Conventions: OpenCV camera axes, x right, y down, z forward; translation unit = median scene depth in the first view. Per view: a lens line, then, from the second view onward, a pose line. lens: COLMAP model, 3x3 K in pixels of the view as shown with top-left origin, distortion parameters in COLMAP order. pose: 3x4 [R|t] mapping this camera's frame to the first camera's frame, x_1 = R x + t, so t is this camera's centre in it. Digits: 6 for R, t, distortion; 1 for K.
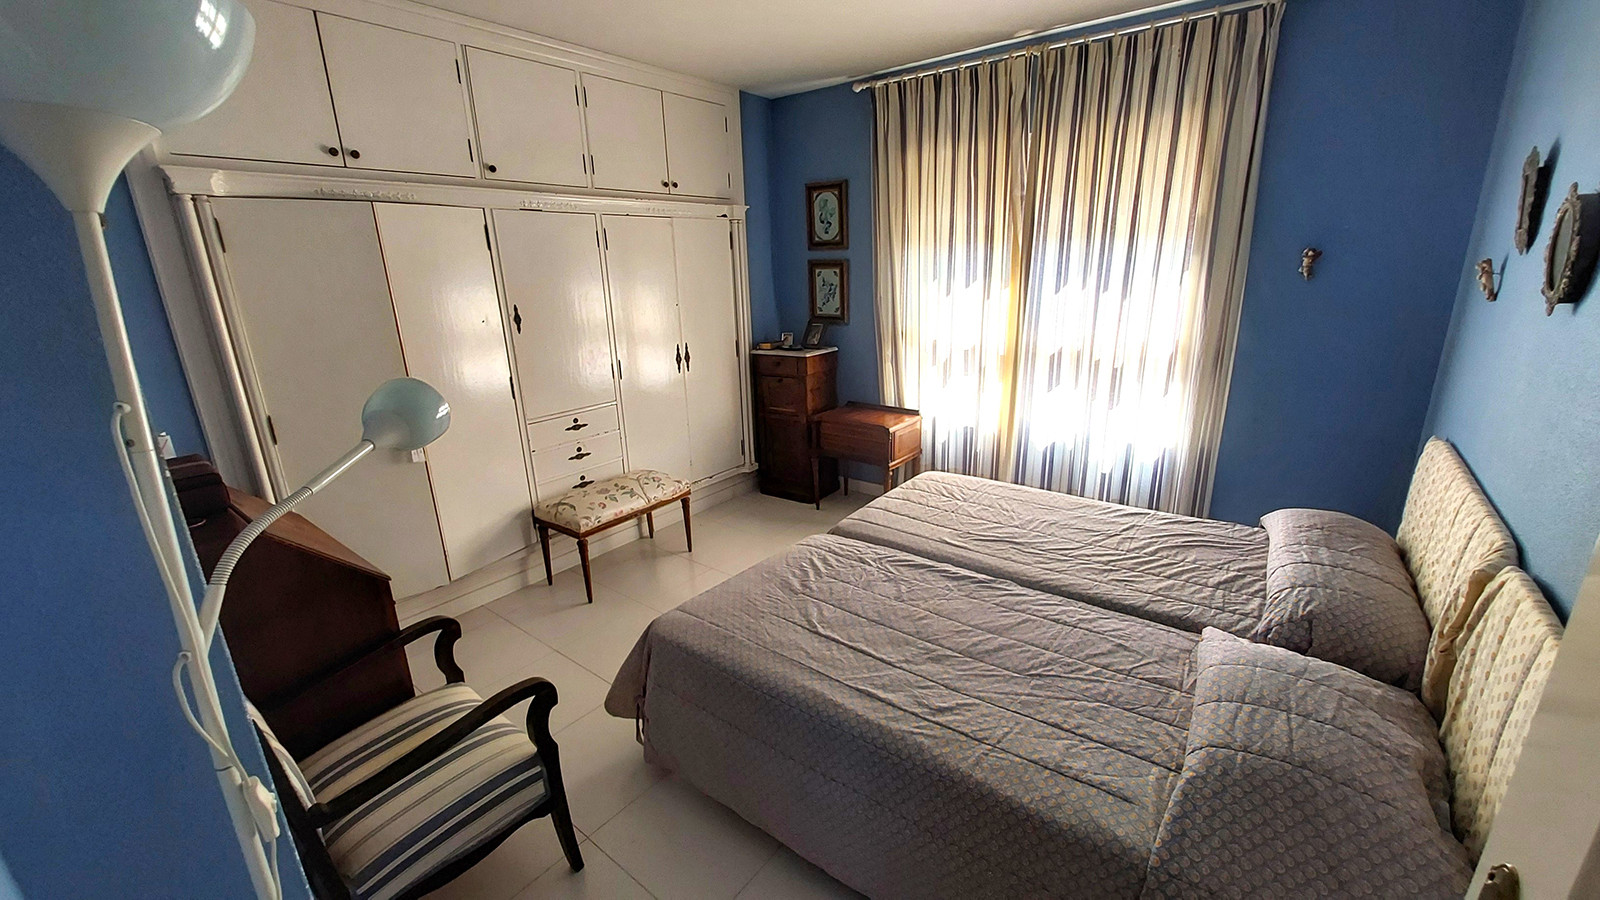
lens RADIAL K [[638.1, 0, 806.6], [0, 638.1, 451.2], [0, 0, 1]] dist [0.016223, -0.017309]
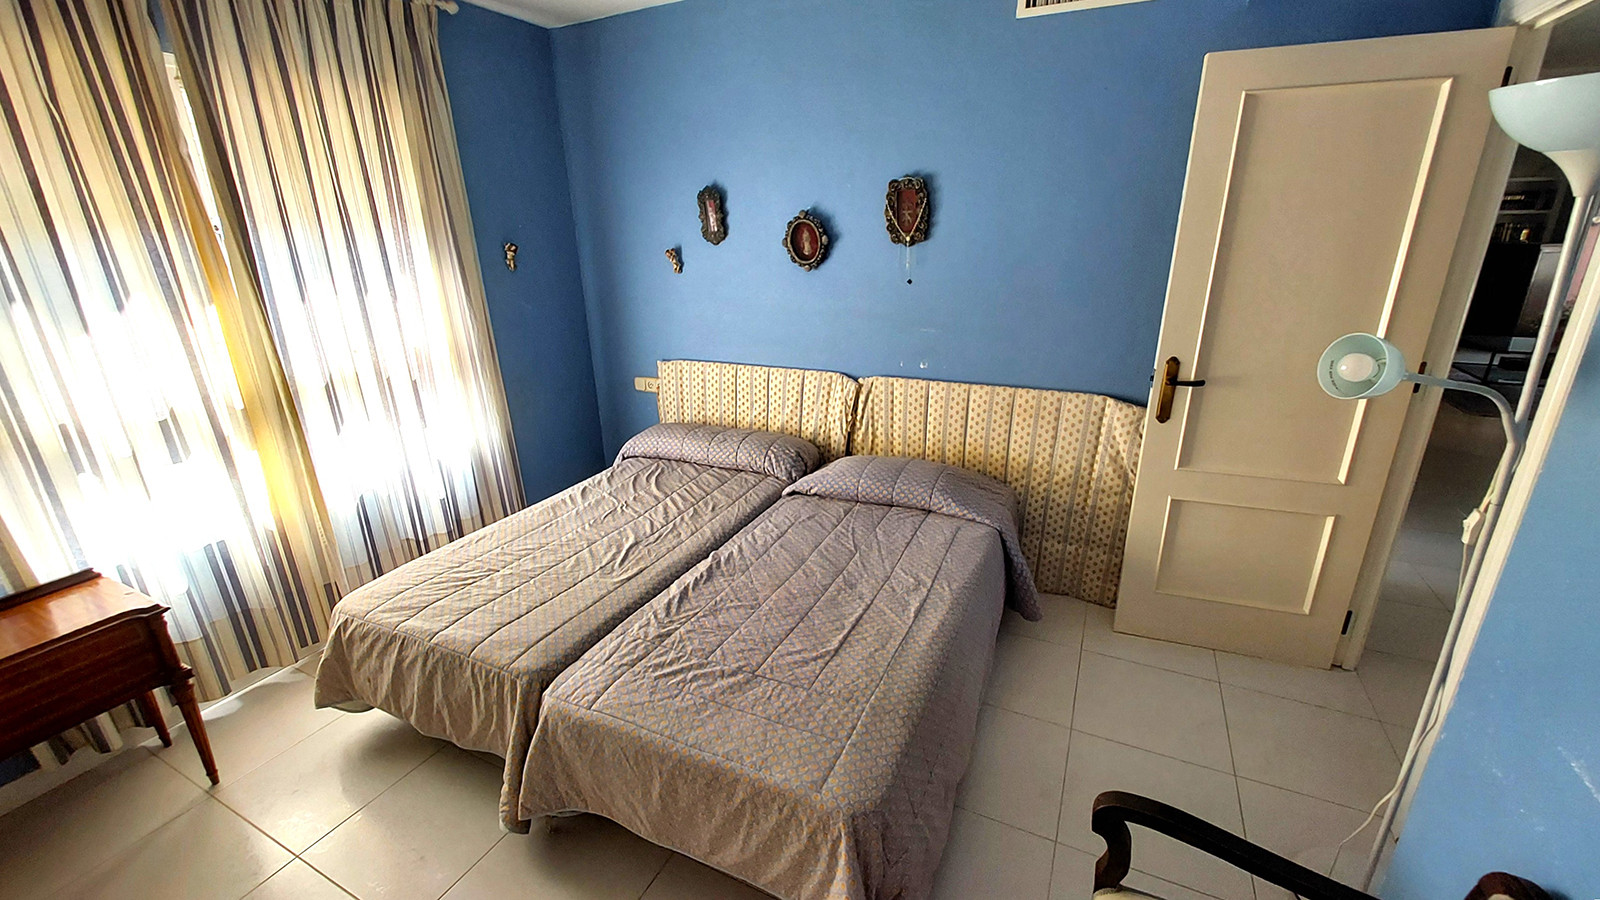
lens RADIAL K [[638.1, 0, 806.6], [0, 638.1, 451.2], [0, 0, 1]] dist [0.016223, -0.017309]
pose [[-0.197663, -0.290499, 0.936237, -0.586410], [0.300143, 0.891275, 0.339916, -0.231879], [-0.933190, 0.348194, -0.088981, 0.792252]]
